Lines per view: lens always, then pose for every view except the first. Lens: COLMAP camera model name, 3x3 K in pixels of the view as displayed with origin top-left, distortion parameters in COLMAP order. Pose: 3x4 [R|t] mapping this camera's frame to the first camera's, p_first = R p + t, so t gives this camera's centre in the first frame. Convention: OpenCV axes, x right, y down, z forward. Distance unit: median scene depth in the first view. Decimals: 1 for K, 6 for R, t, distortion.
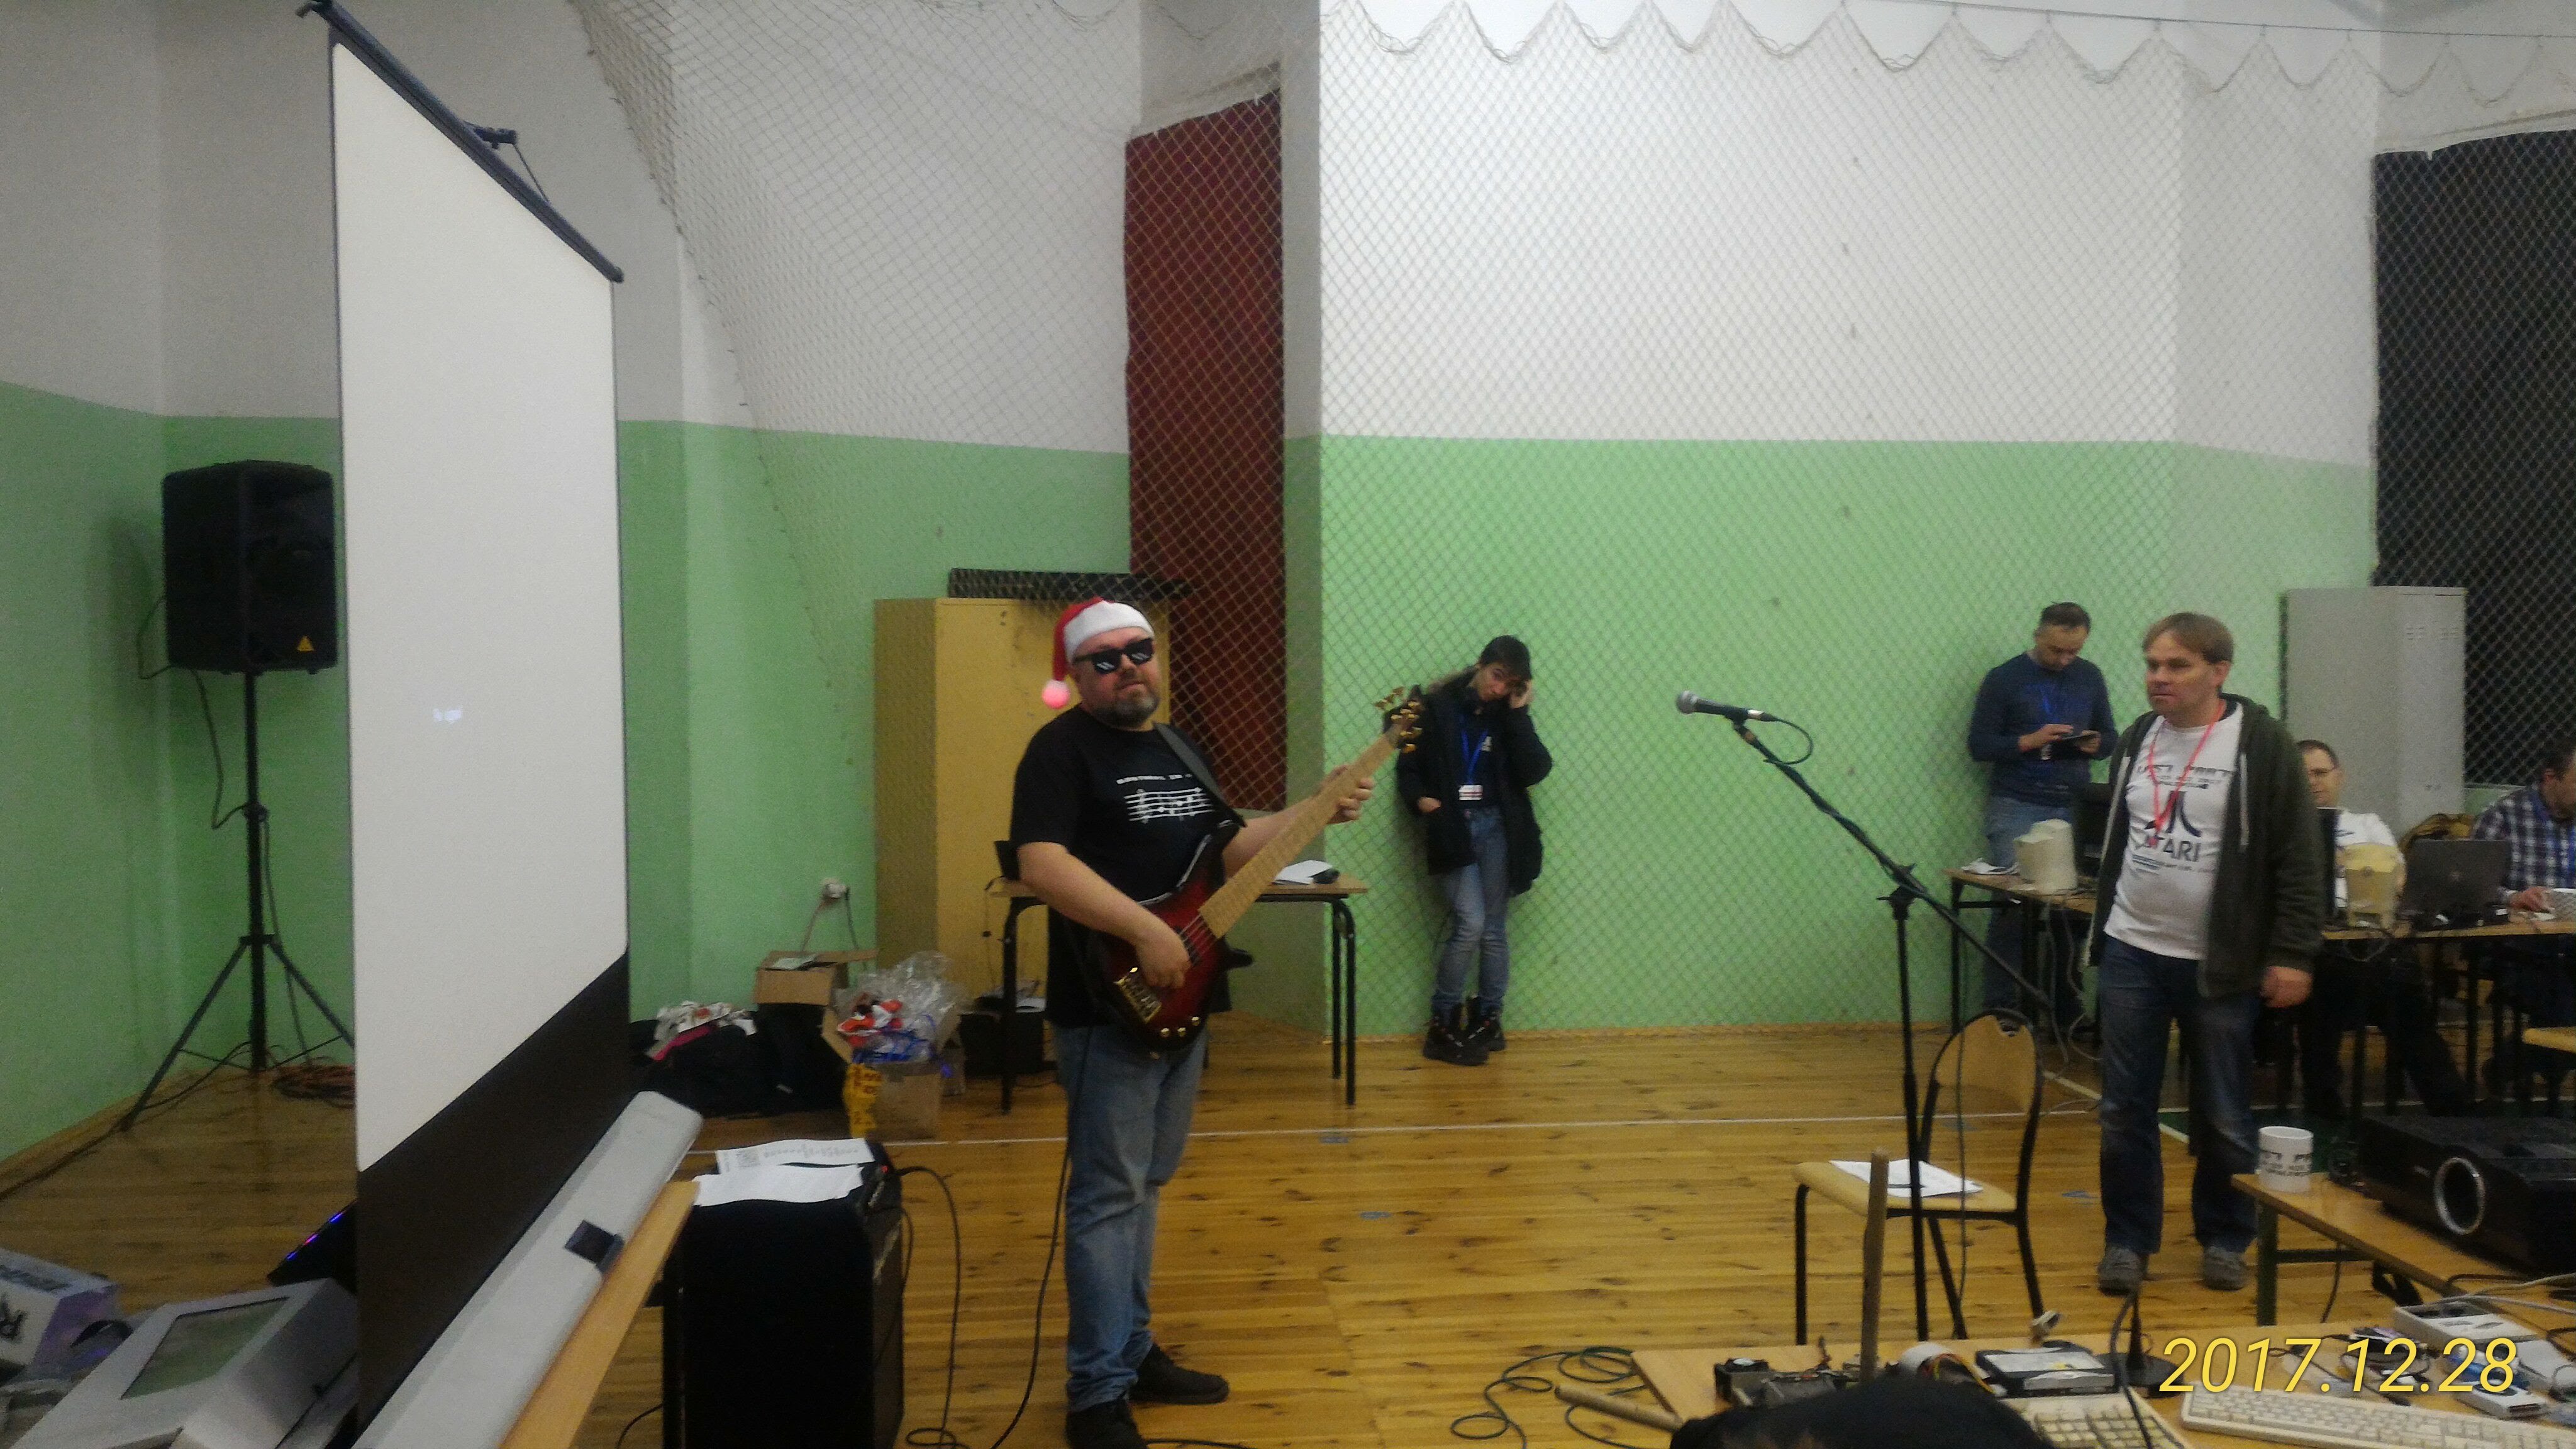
lens RADIAL K [[2147.2, 0, 1287.9], [0, 2147.2, 658.7], [0, 0, 1]] dist [0.090990, -0.125273]
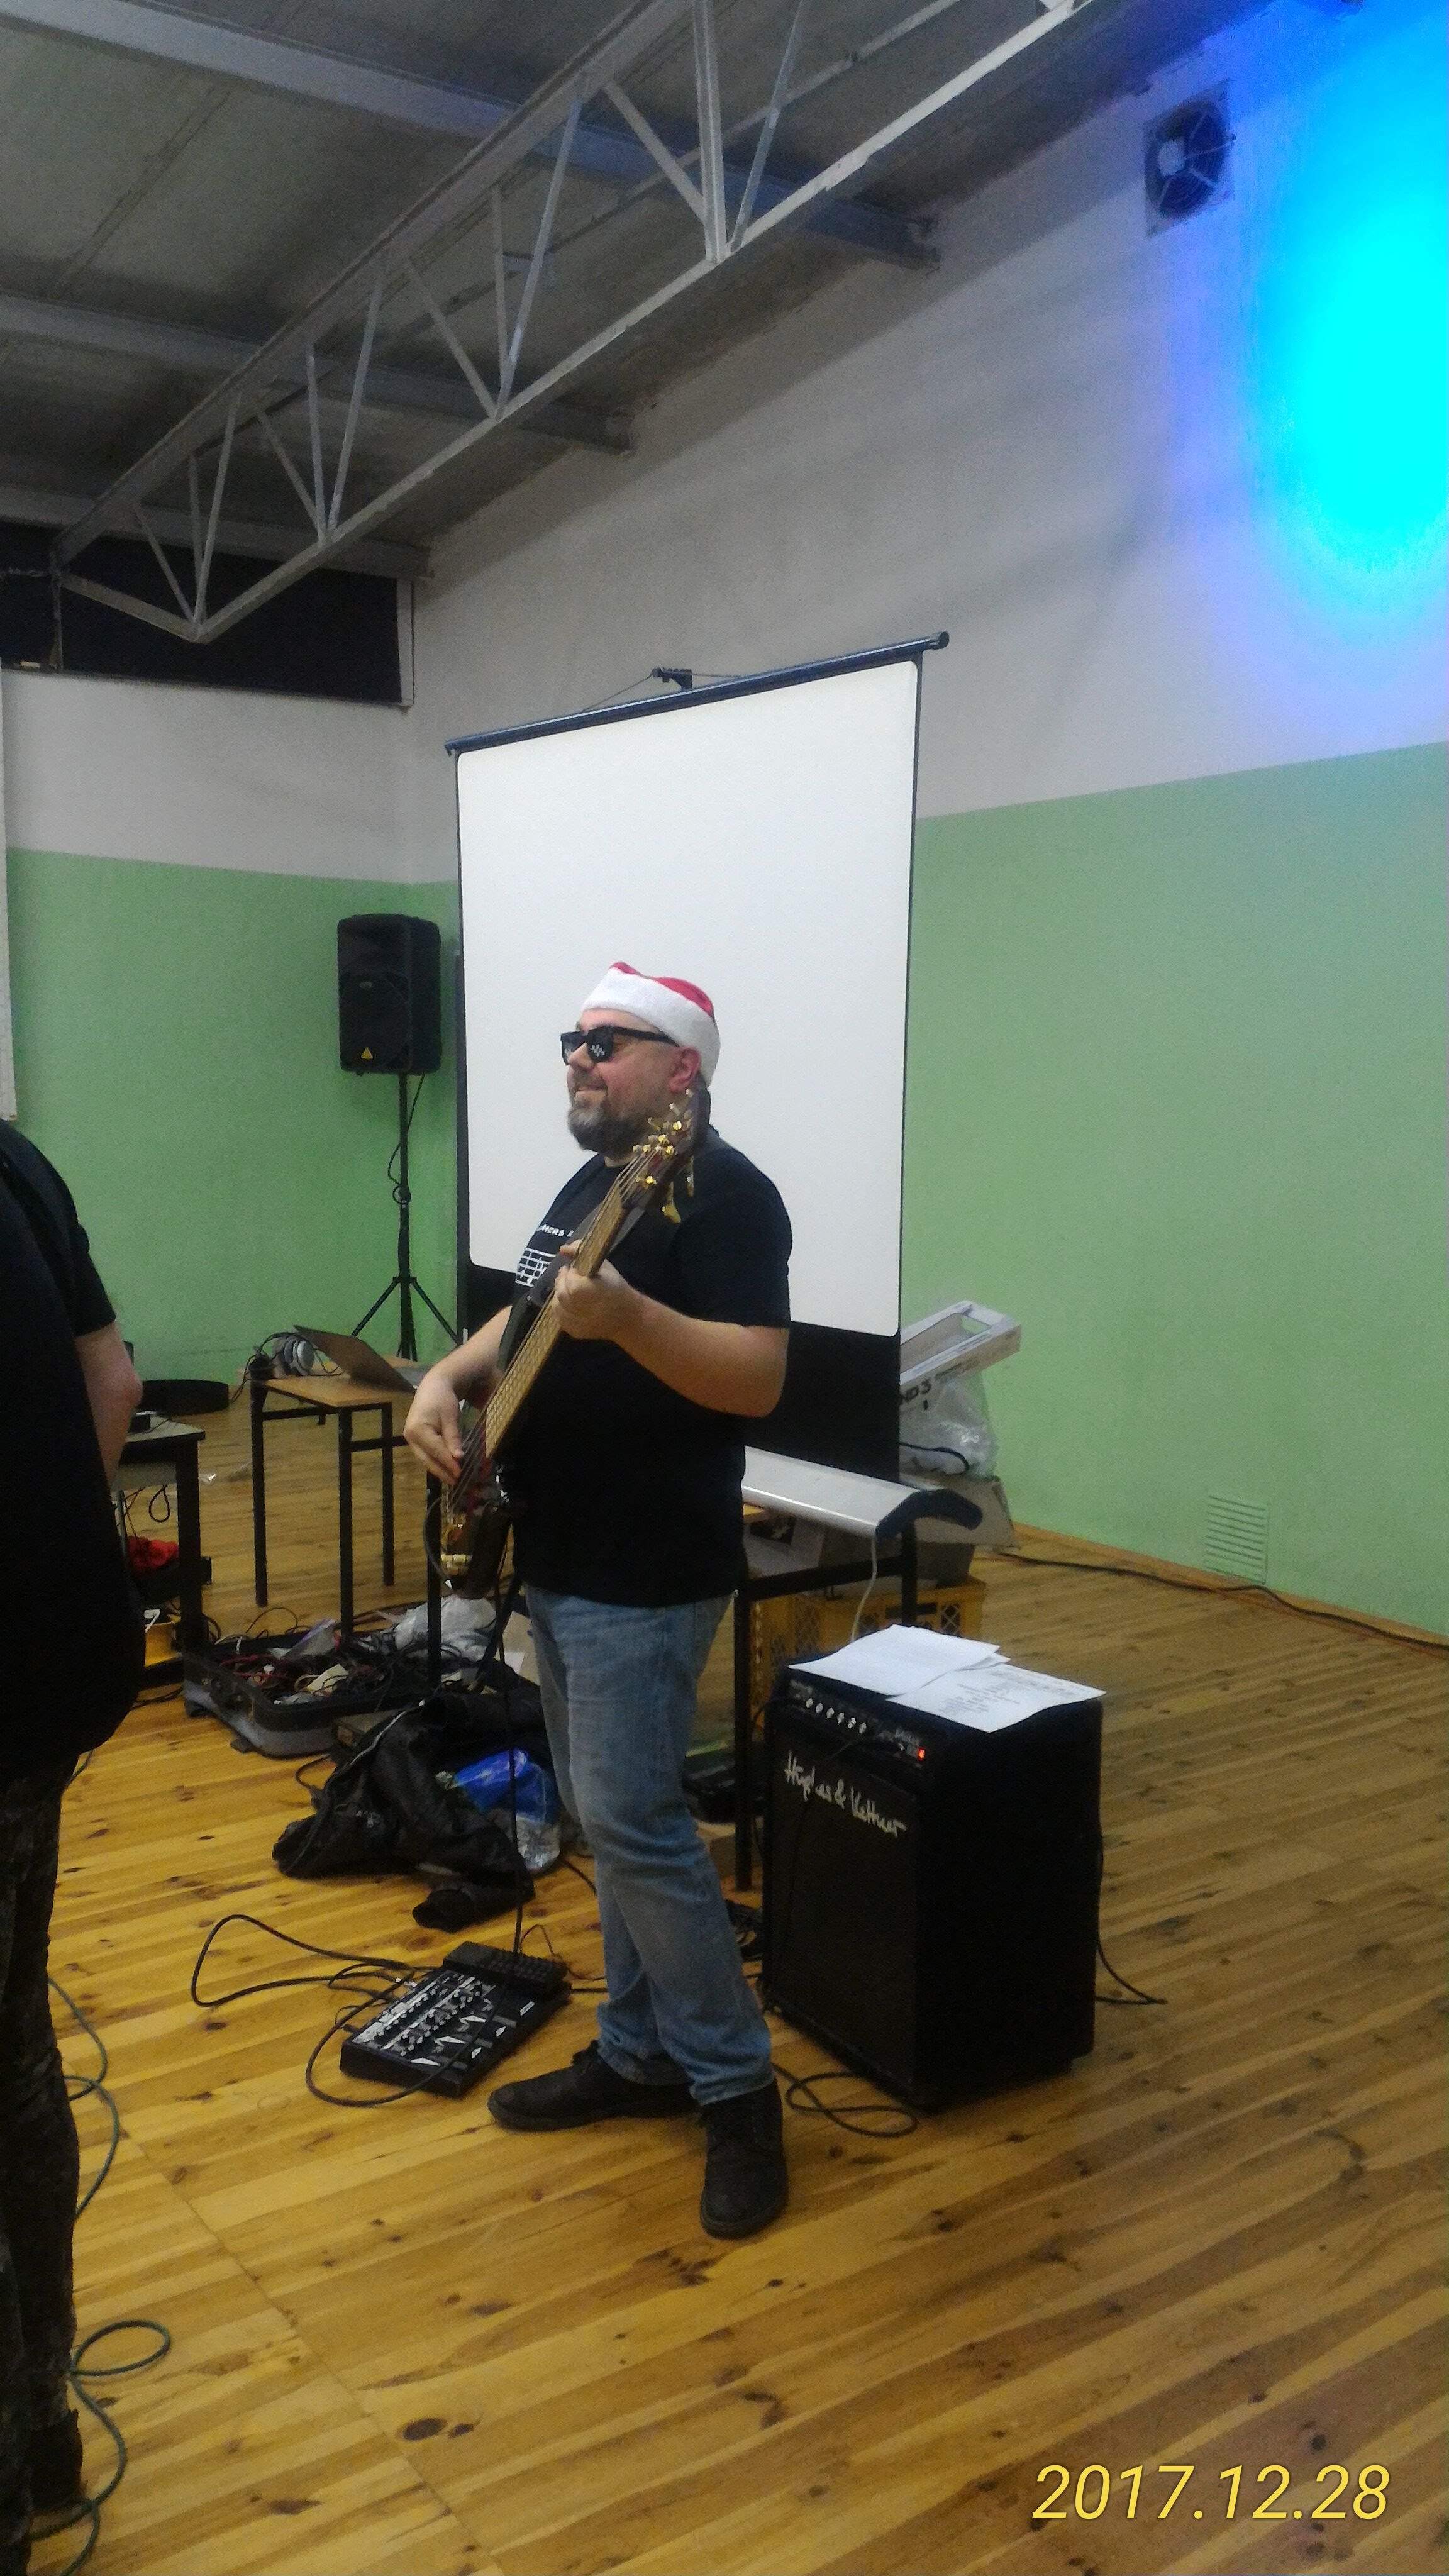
lens RADIAL K [[2147.2, 0, 726.4], [0, 2147.2, 1294.2], [0, 0, 1]] dist [0.090990, -0.125273]
pose [[-0.881295, 0.051214, -0.469784, 0.128972], [-0.010331, 0.991785, 0.127502, -0.007904], [0.472454, 0.117220, -0.873525, 0.979914]]
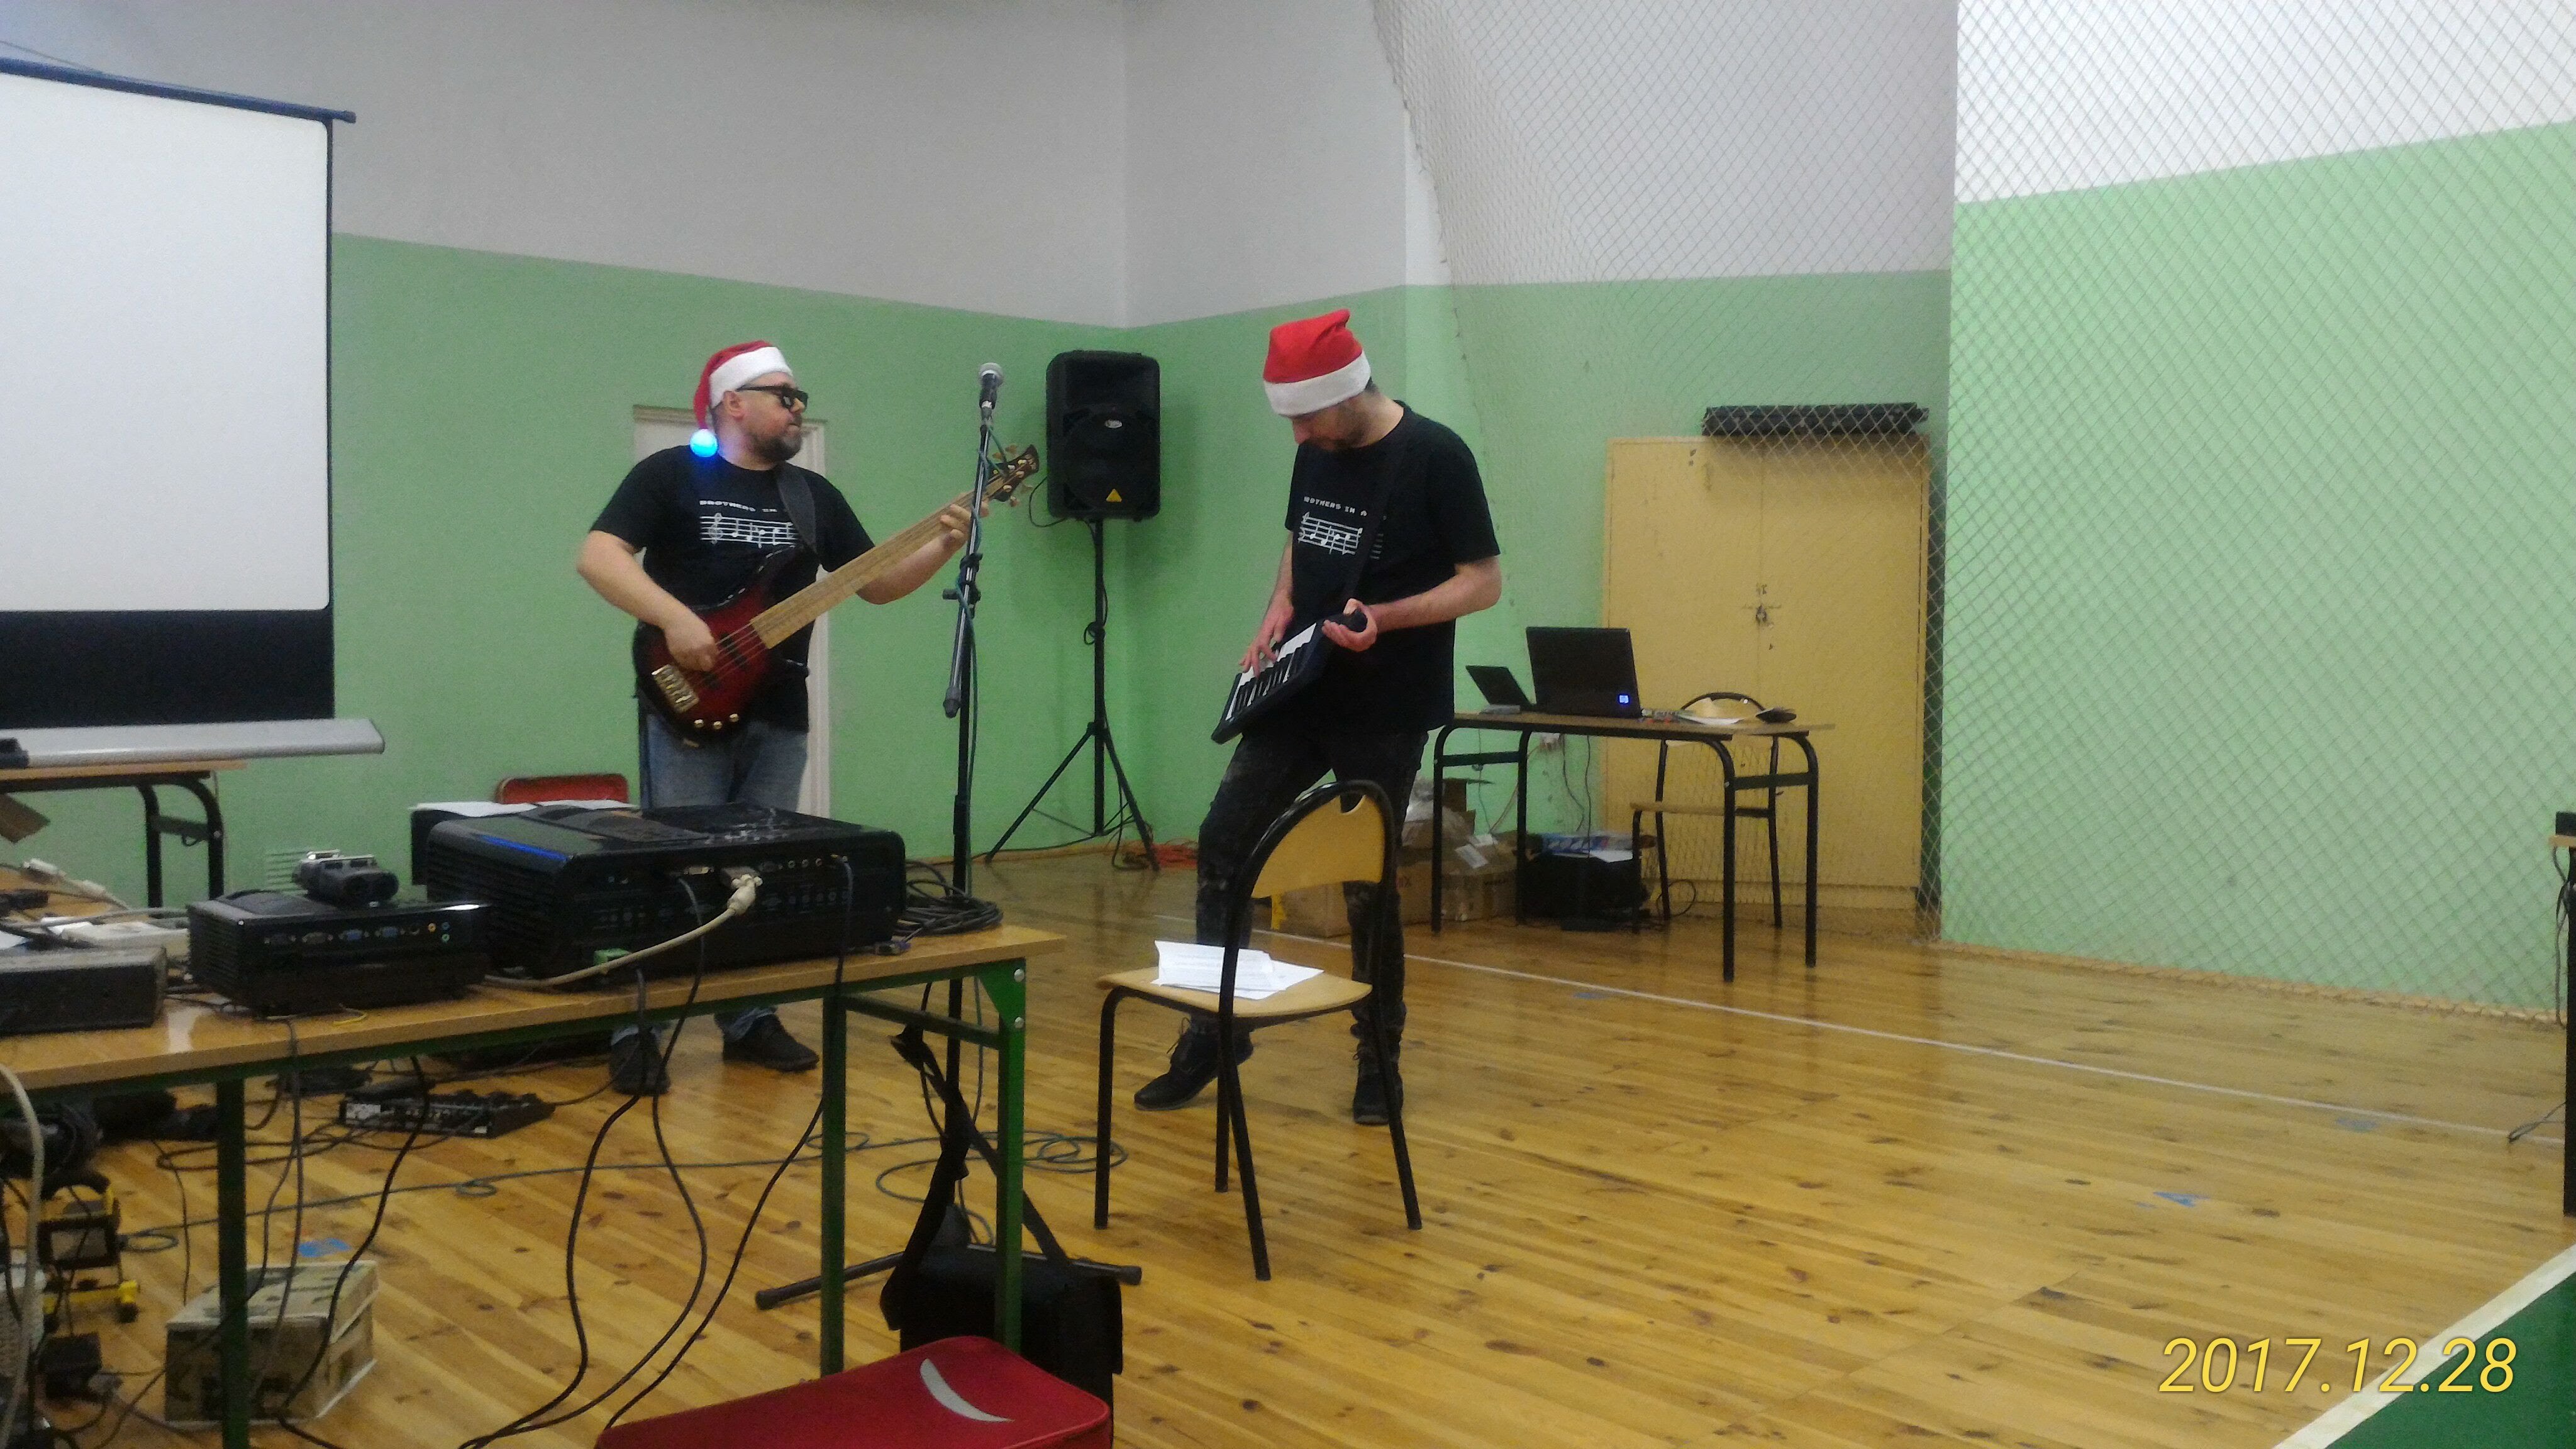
lens RADIAL K [[2147.2, 0, 1276.9], [0, 2147.2, 726.0], [0, 0, 1]] dist [0.090990, -0.125273]
pose [[0.574242, 0.046372, -0.817371, 0.635504], [-0.019393, 0.998885, 0.043046, 0.072488], [0.818456, -0.008868, 0.574501, 0.360448]]
